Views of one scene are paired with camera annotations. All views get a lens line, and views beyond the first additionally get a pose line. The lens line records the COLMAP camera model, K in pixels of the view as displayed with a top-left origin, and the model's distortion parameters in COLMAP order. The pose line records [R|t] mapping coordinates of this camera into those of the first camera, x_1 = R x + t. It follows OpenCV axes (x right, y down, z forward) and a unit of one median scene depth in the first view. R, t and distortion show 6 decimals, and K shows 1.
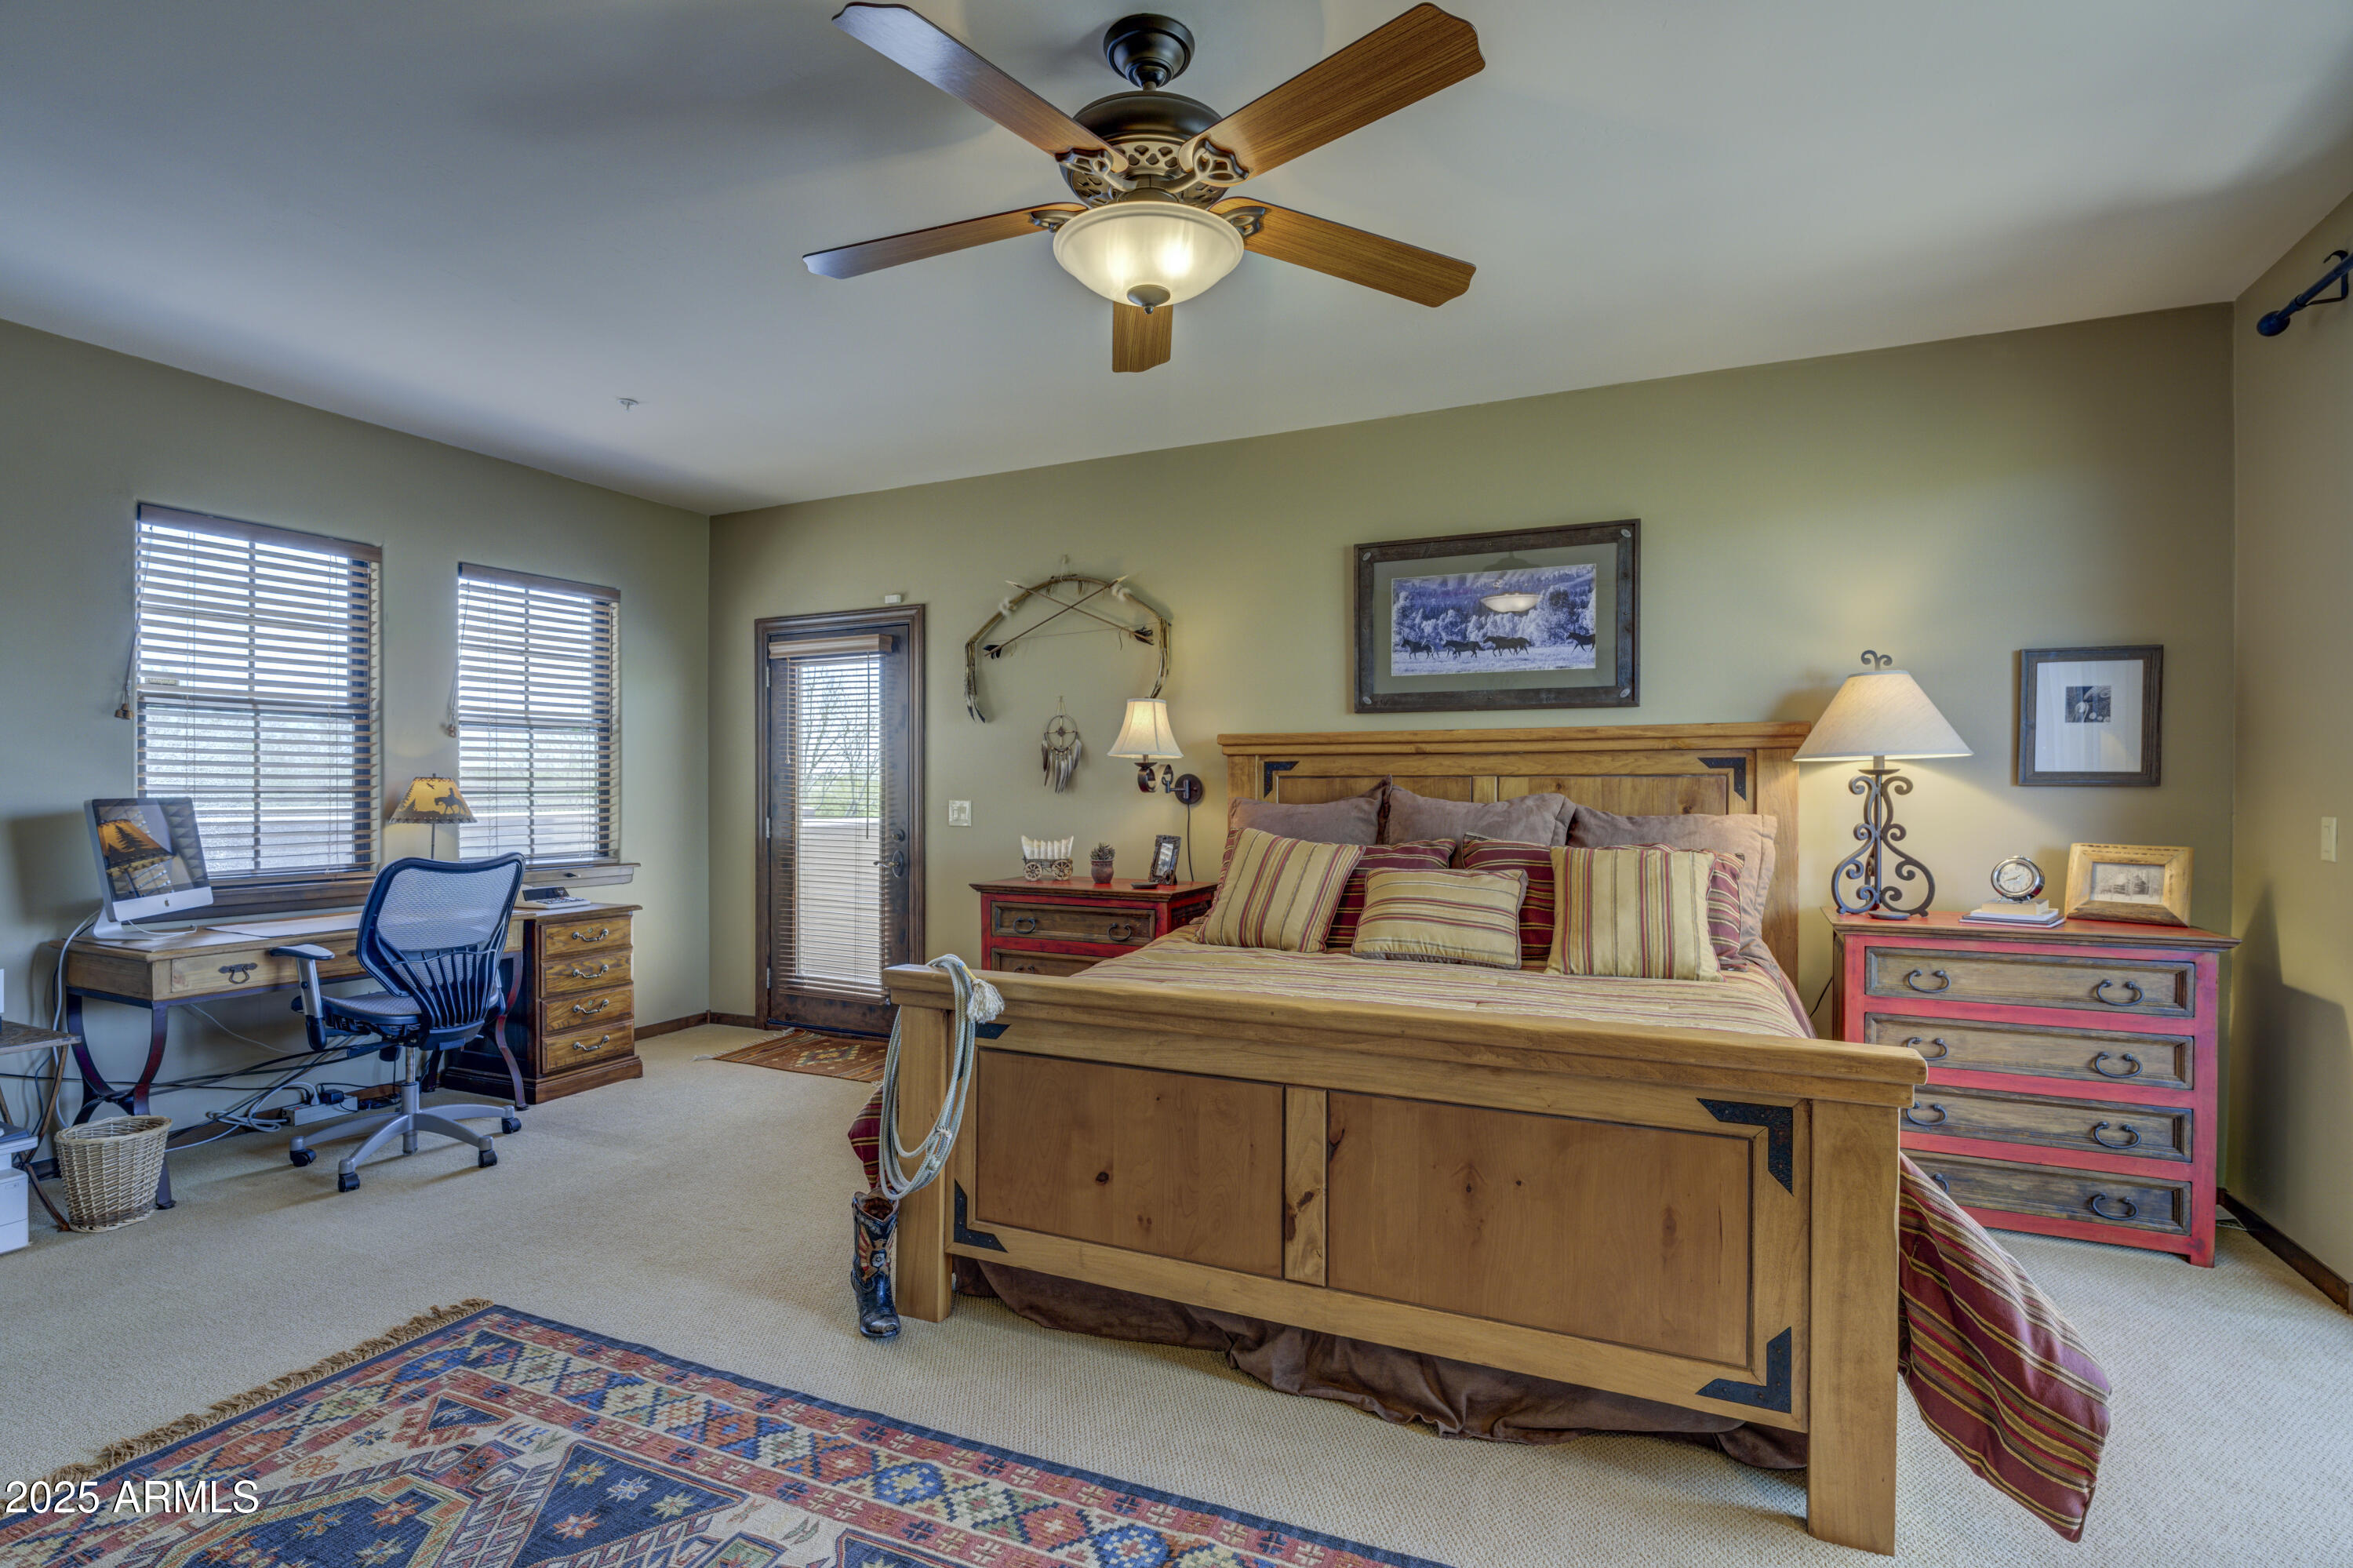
lens RADIAL K [[1117.2, 0, 1175.7], [0, 1117.2, 798.3], [0, 0, 1]] dist [-0.014390, -0.000550]
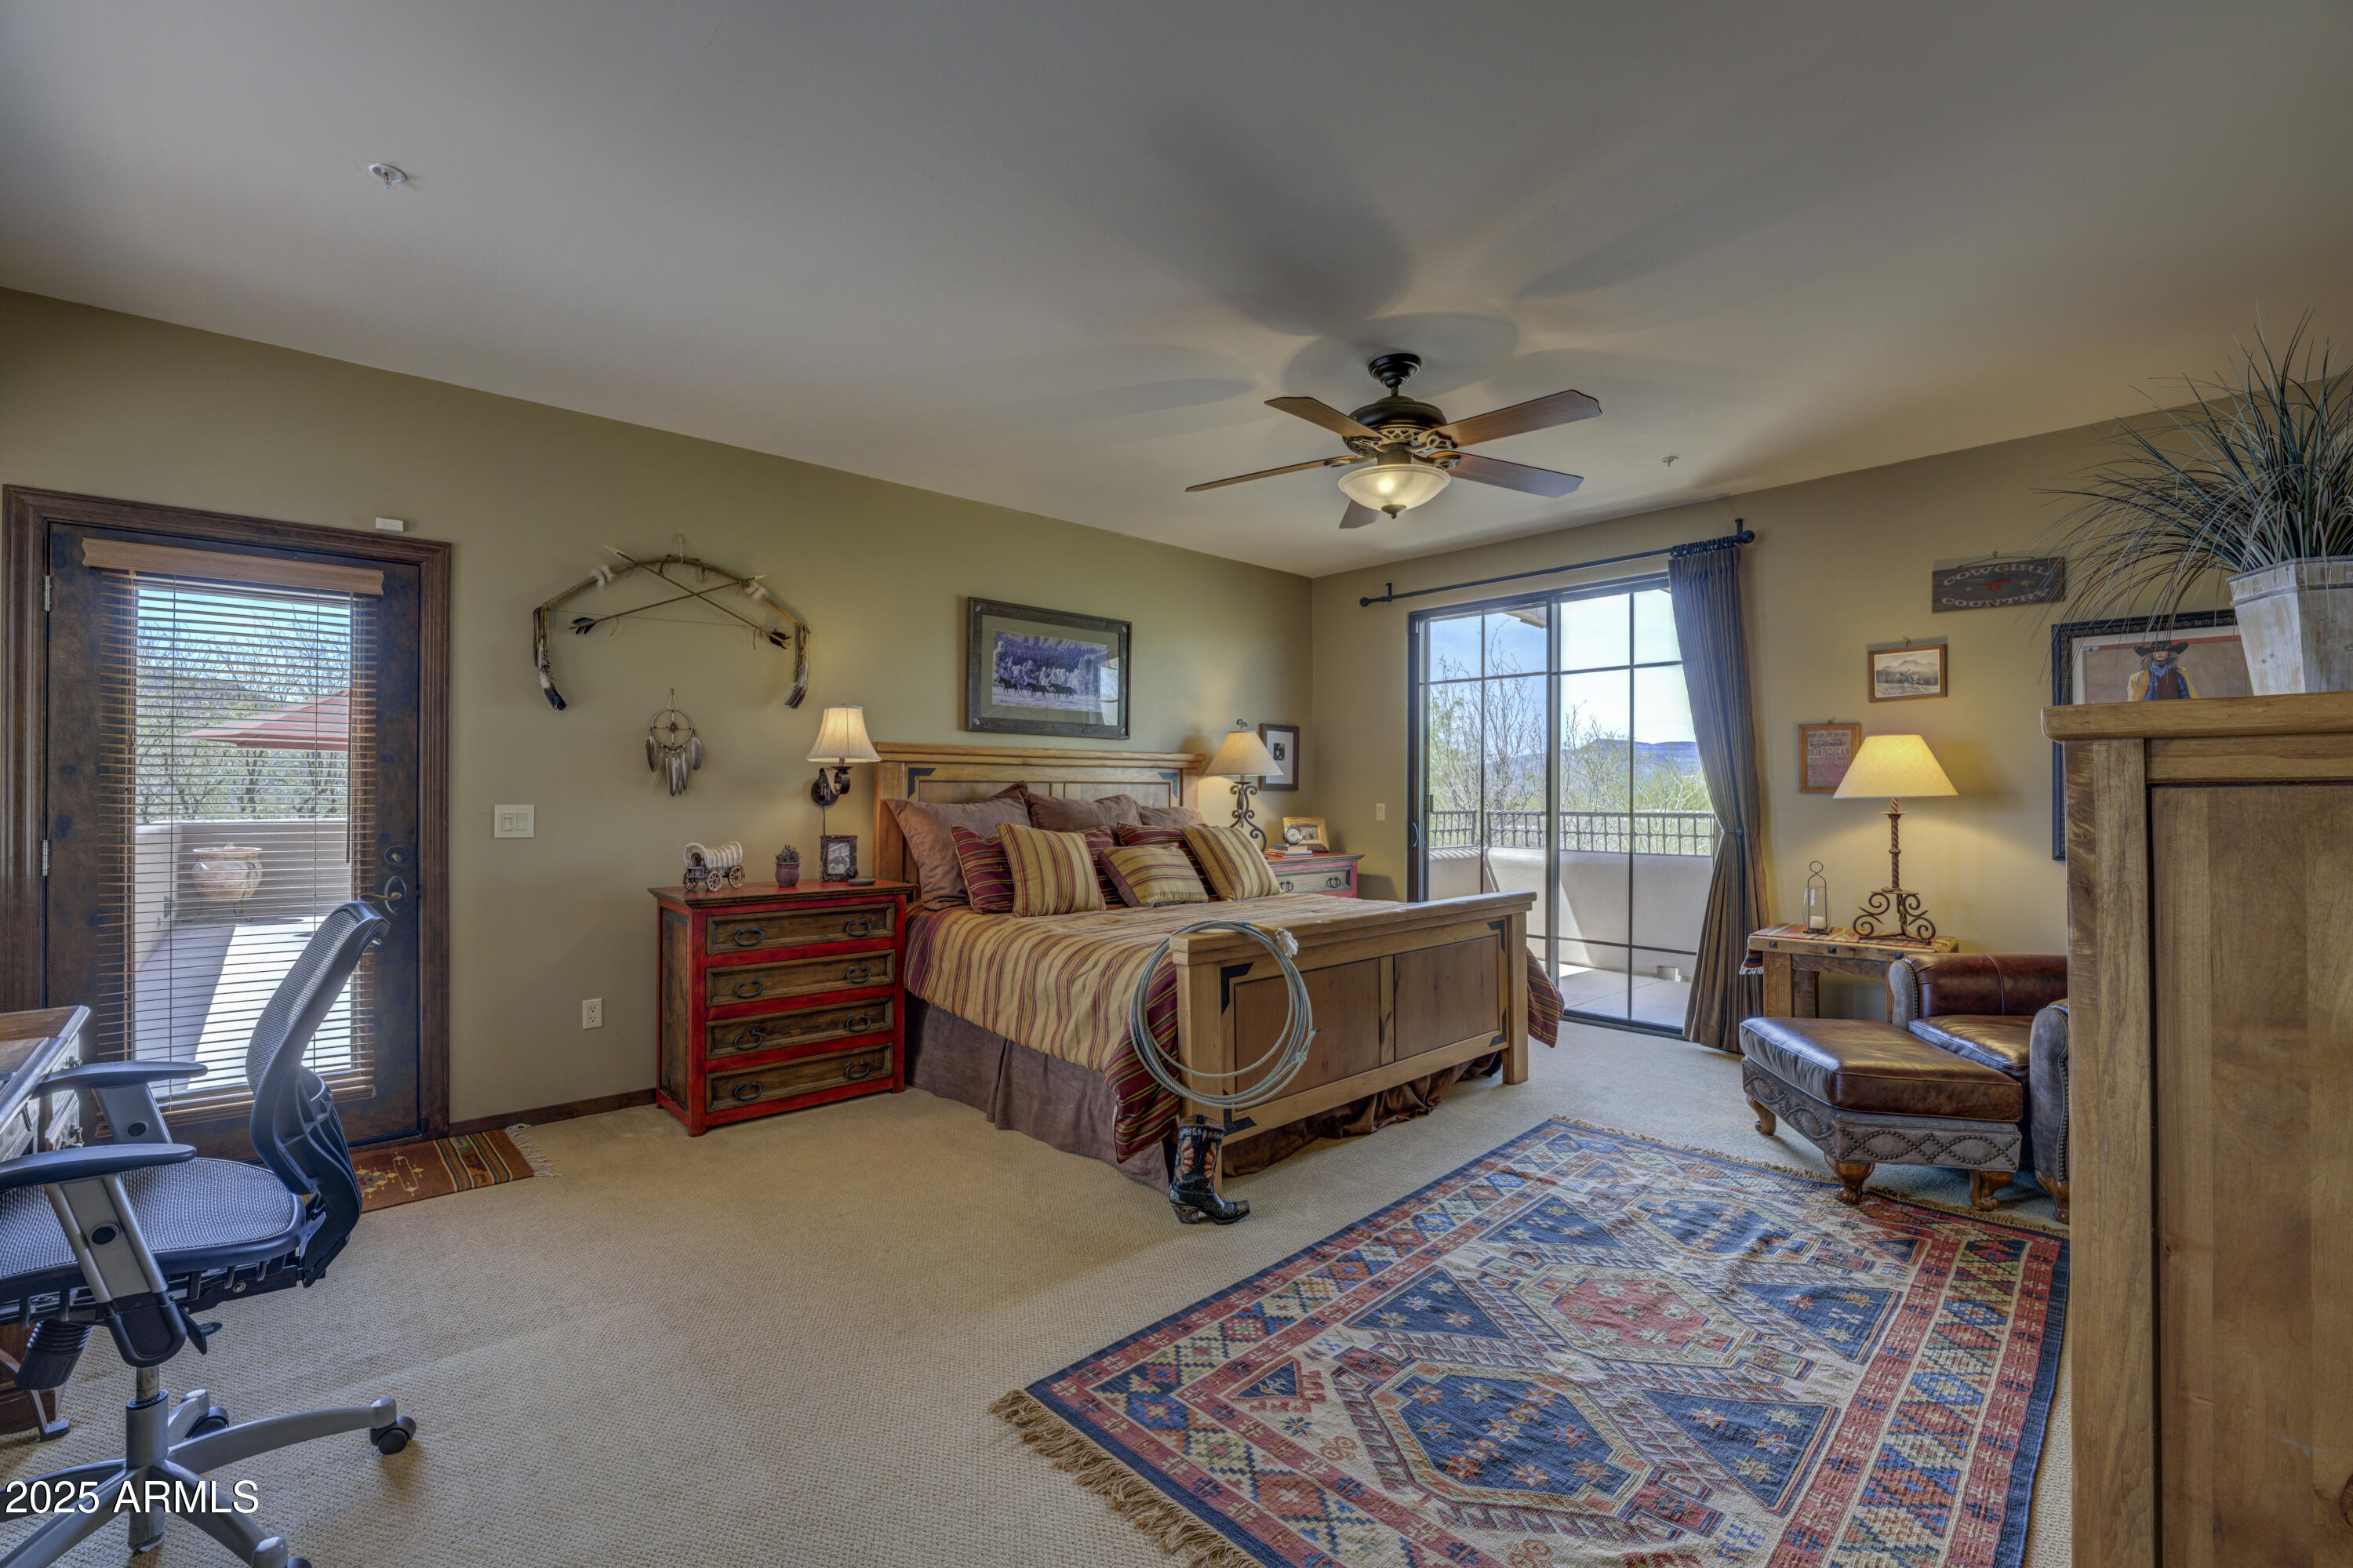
lens RADIAL K [[993.5, 0, 1175.6], [0, 993.5, 784.8], [0, 0, 1]] dist [-0.018293, -0.000060]
pose [[0.377951, 0.005651, 0.925808, -1.019596], [0.004383, 0.999959, -0.007893, -0.007460], [-0.925815, 0.007041, 0.377911, 0.471487]]
